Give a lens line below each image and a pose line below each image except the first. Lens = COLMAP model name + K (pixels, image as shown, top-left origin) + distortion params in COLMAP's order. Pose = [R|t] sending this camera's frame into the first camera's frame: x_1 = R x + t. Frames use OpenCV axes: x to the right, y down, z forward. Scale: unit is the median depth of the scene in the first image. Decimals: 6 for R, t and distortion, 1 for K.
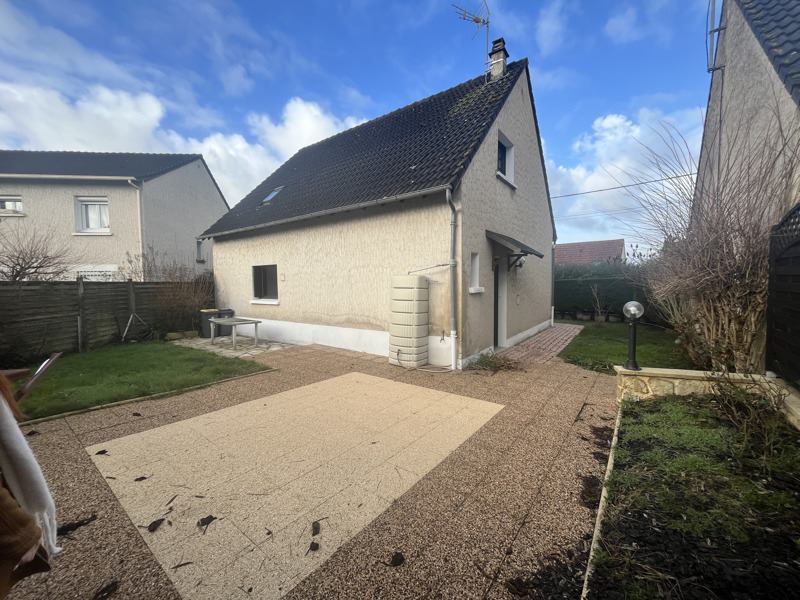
lens RADIAL K [[320.4, 0, 400.0], [0, 320.4, 300.0], [0, 0, 1]] dist [-0.000849, -0.000210]
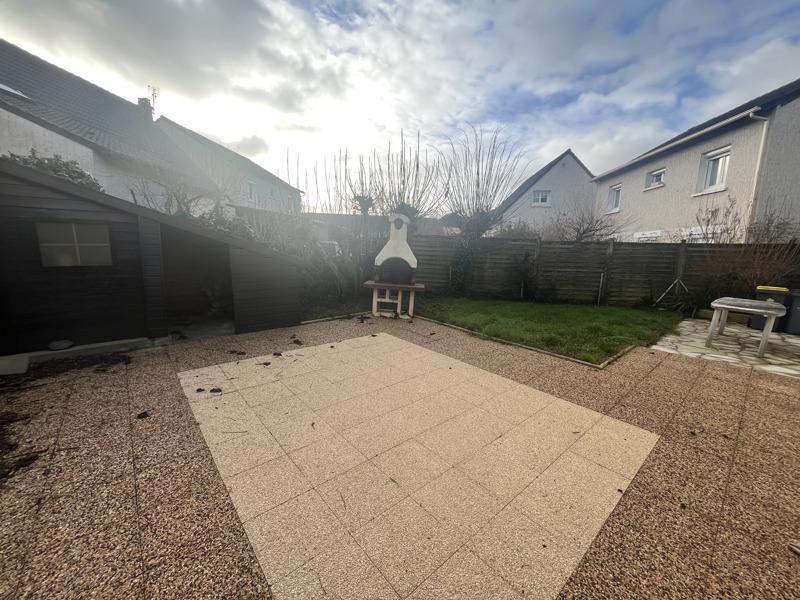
lens RADIAL K [[320.4, 0, 400.0], [0, 320.4, 300.0], [0, 0, 1]] dist [-0.000849, -0.000210]
pose [[-0.207541, 0.160506, -0.964969, 0.517452], [-0.069883, 0.981494, 0.178285, -0.017572], [0.975727, 0.104437, -0.192484, 1.150878]]
